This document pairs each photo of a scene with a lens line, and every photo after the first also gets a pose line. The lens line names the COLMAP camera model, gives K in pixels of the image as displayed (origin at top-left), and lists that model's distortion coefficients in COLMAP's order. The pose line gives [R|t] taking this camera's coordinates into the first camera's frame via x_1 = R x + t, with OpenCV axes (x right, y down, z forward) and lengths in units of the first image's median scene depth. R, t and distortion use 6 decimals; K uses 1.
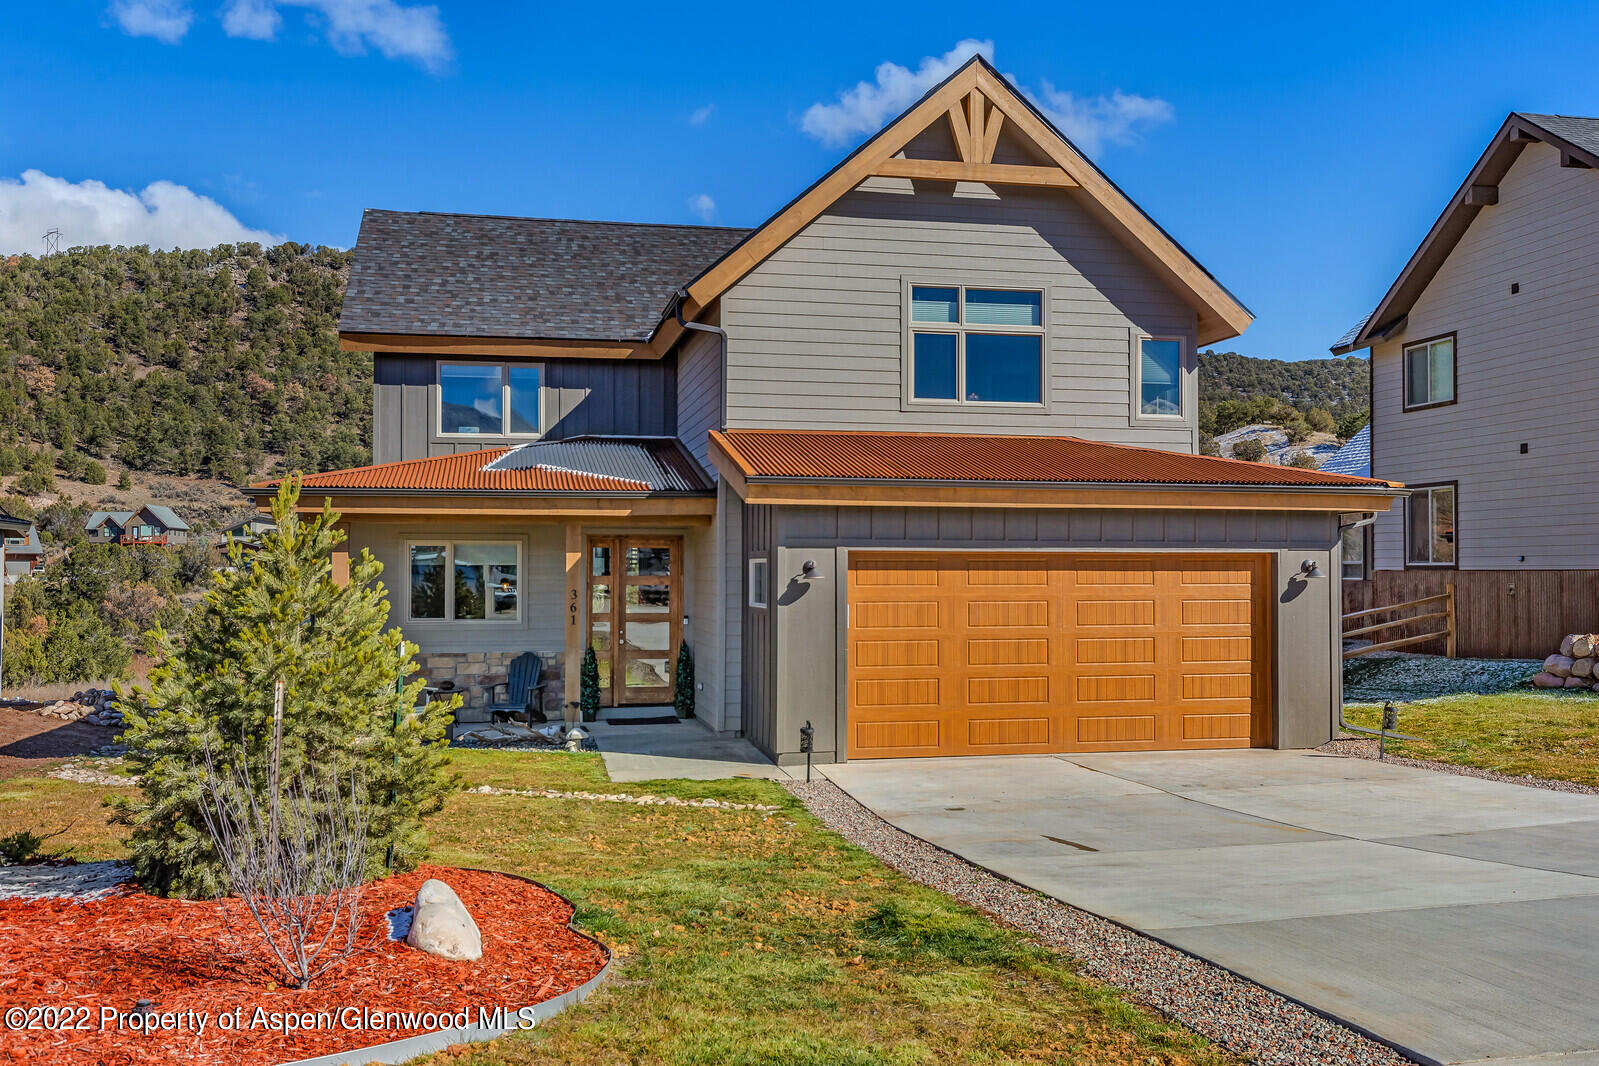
lens RADIAL K [[1468.1, 0, 799.5], [0, 1468.1, 533.0], [0, 0, 1]] dist [0.006516, -0.000609]
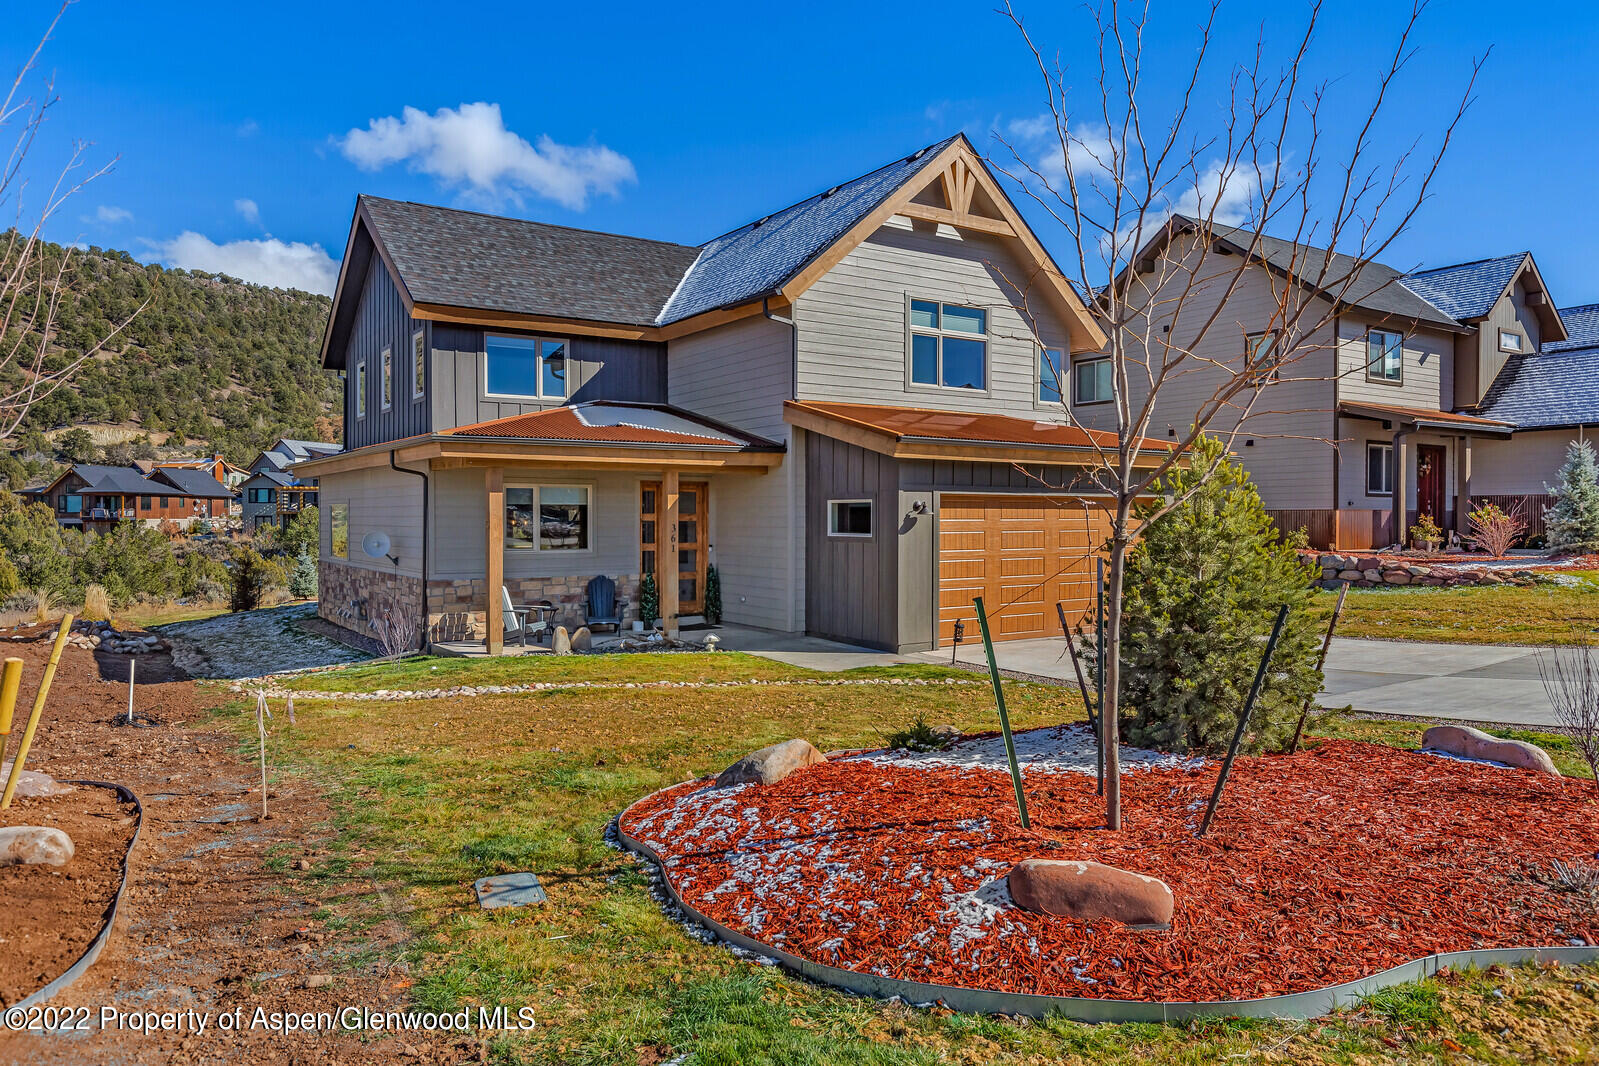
lens RADIAL K [[1087.3, 0, 799.5], [0, 1087.3, 533.0], [0, 0, 1]] dist [-0.000327, -0.001364]
pose [[0.926512, -0.005515, 0.376224, -0.365660], [-0.010369, 0.999139, 0.040180, 0.007176], [-0.376121, -0.041128, 0.925657, 0.094731]]
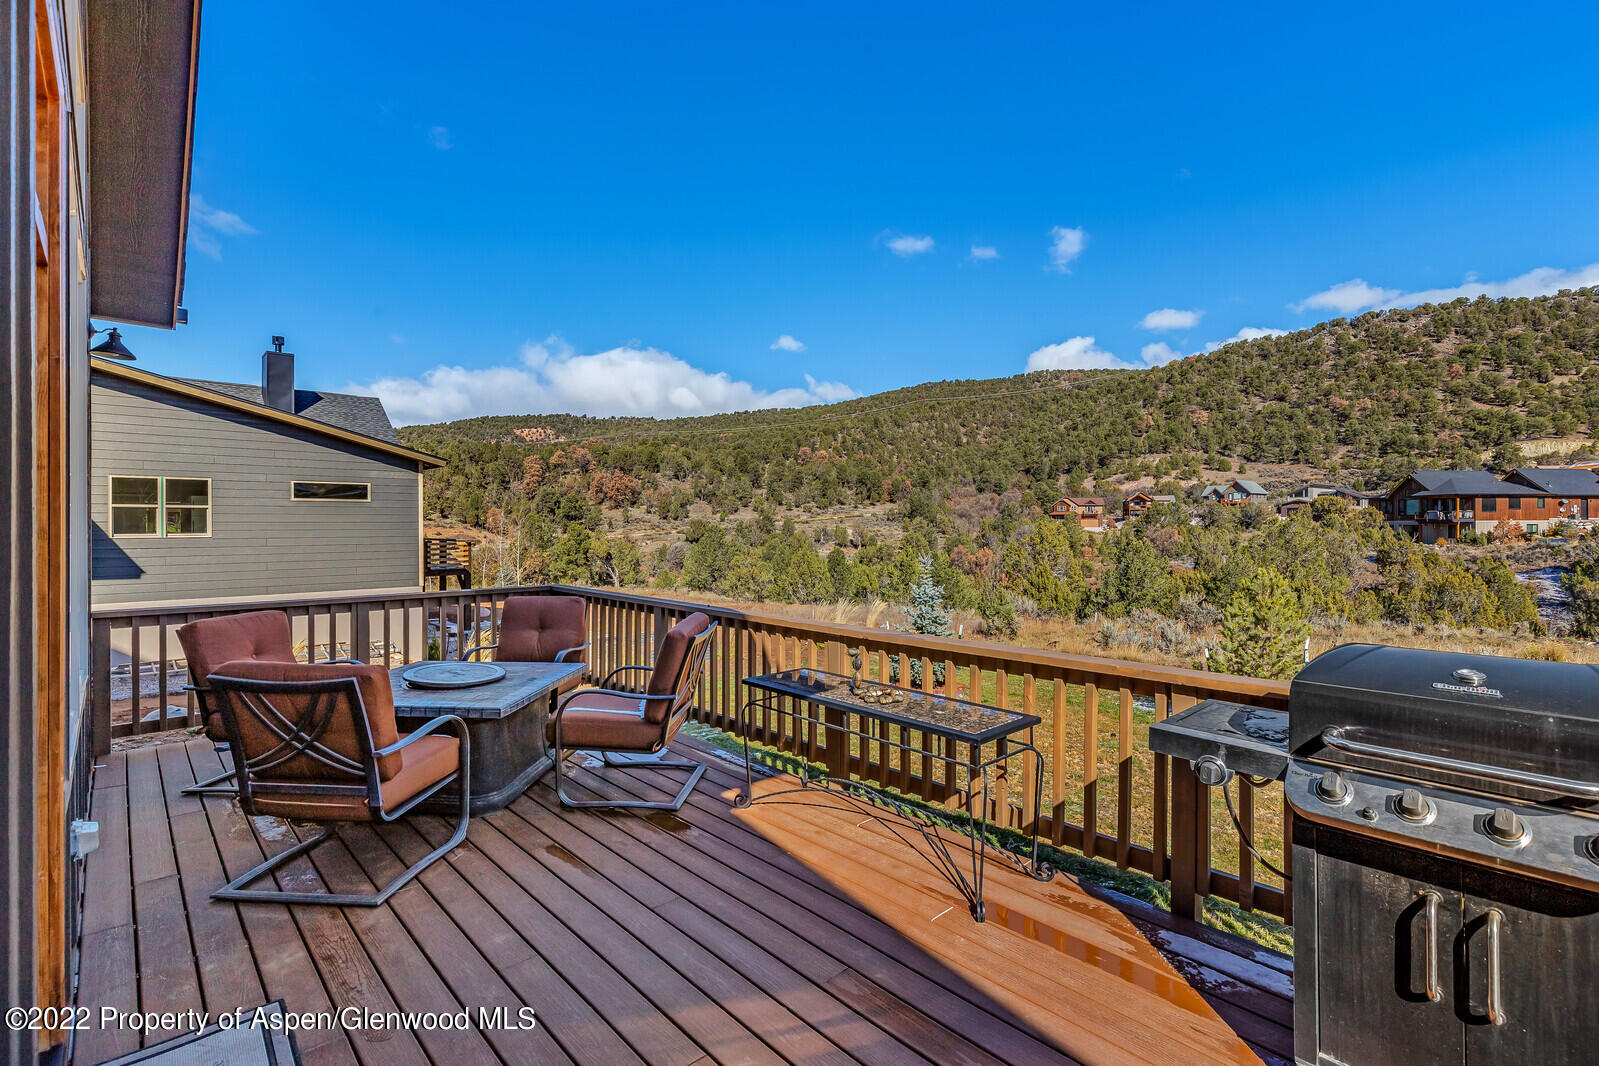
lens RADIAL K [[721.0, 0, 798.2], [0, 721.0, 524.3], [0, 0, 1]] dist [0.000849, 0.000059]
pose [[0.517733, -0.002722, -0.855538, -0.040254], [0.027289, 0.999539, 0.013334, 0.070811], [0.855107, -0.030250, 0.517568, 1.694542]]
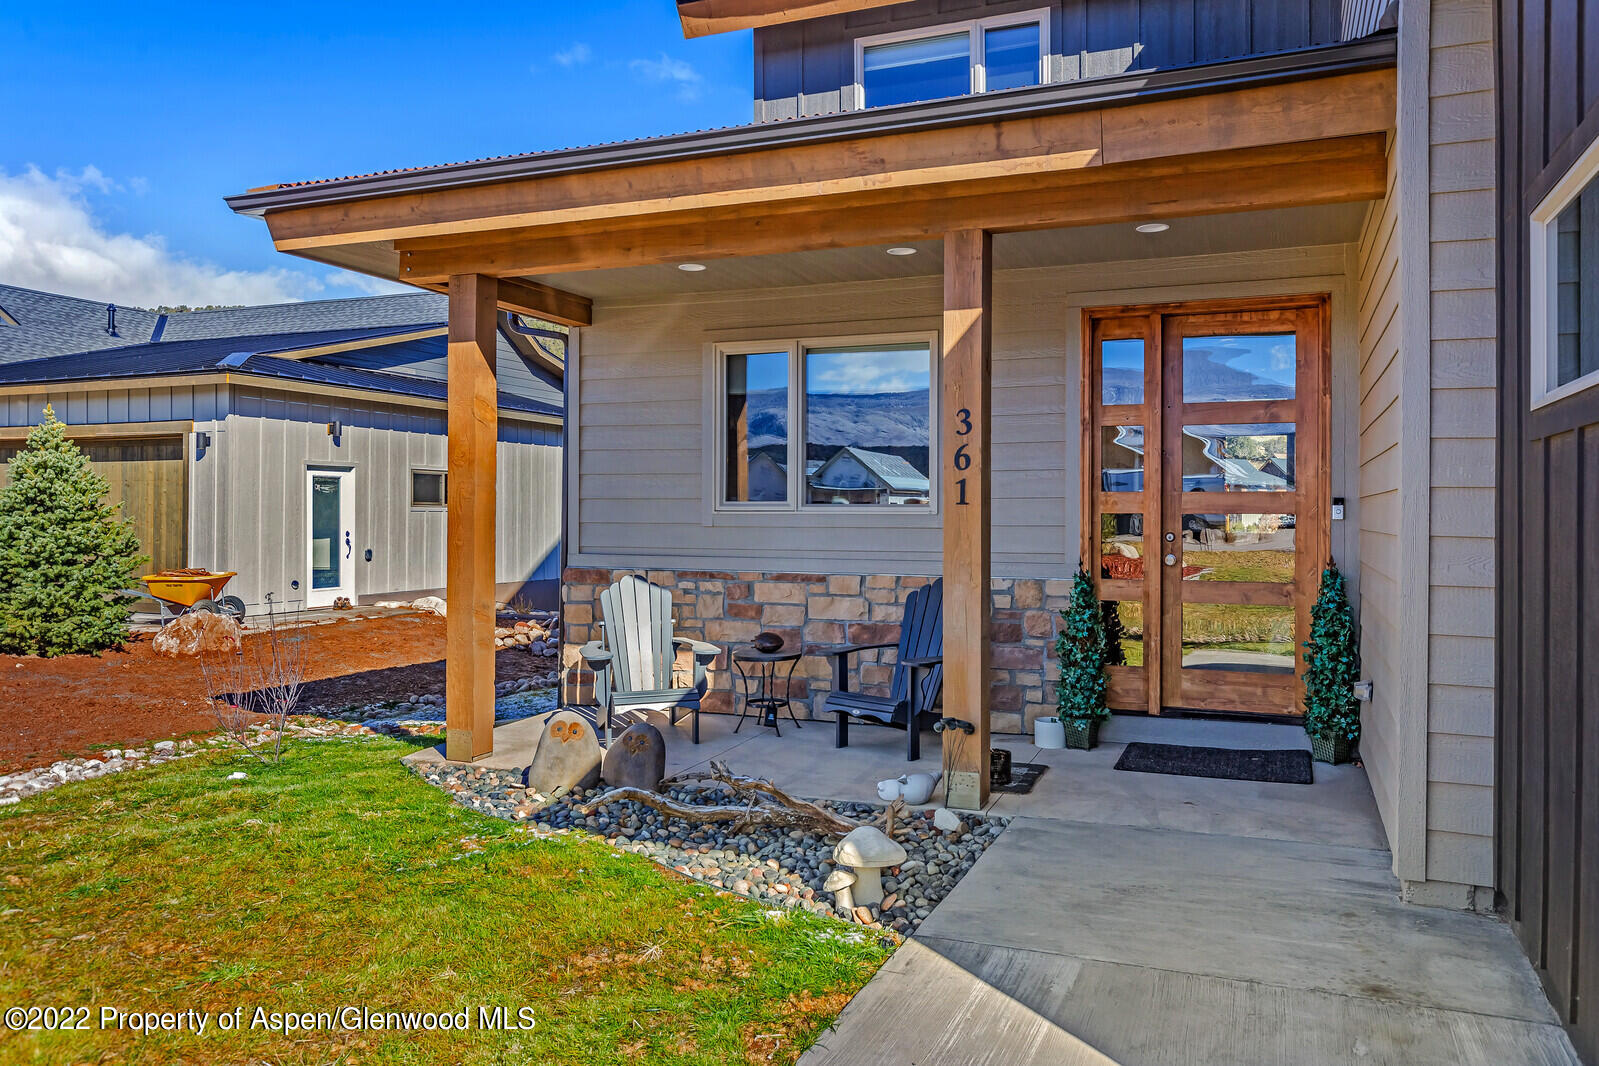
lens RADIAL K [[1163.2, 0, 802.4], [0, 1163.2, 508.1], [0, 0, 1]] dist [-0.006905, -0.002080]
pose [[0.829600, -0.000802, -0.558357, -0.023395], [0.012365, 0.999780, 0.016936, 0.052603], [0.558221, -0.020954, 0.829428, 0.670529]]
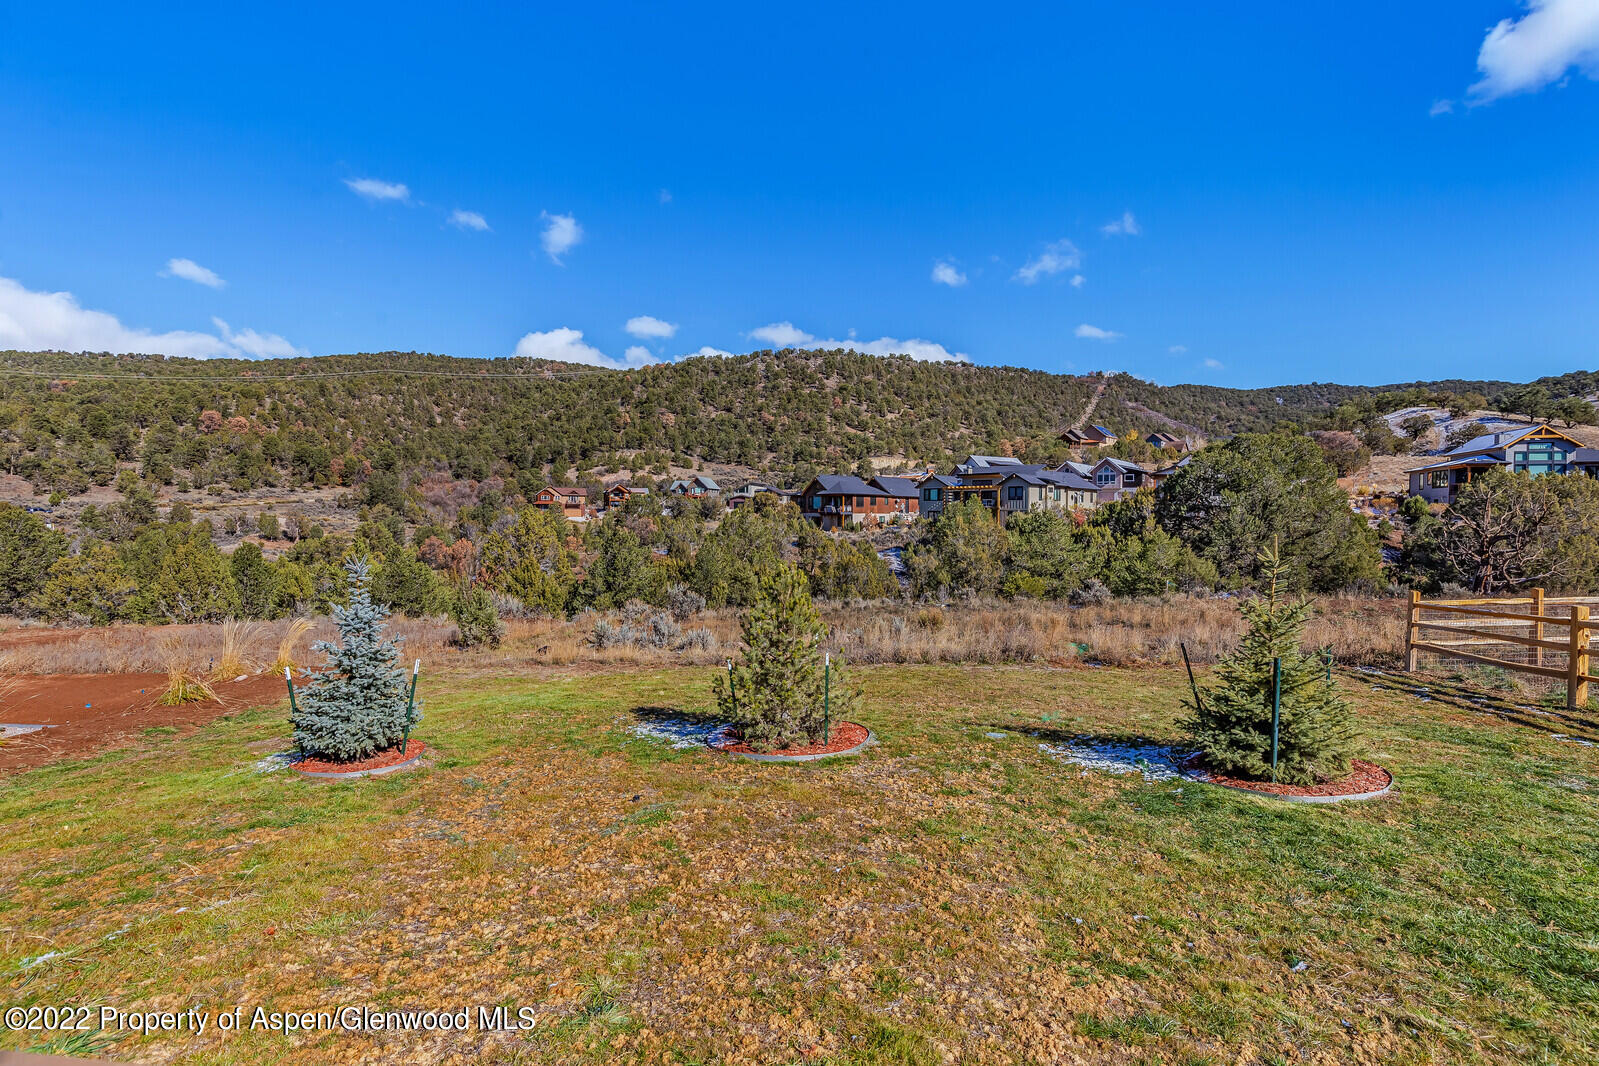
lens RADIAL K [[717.0, 0, 801.5], [0, 717.0, 532.2], [0, 0, 1]] dist [0.004558, 0.000118]
pose [[0.945084, 0.012182, -0.326600, -0.126609], [0.004631, 0.998706, 0.050654, 0.073113], [0.326794, -0.049385, 0.943804, 1.789116]]
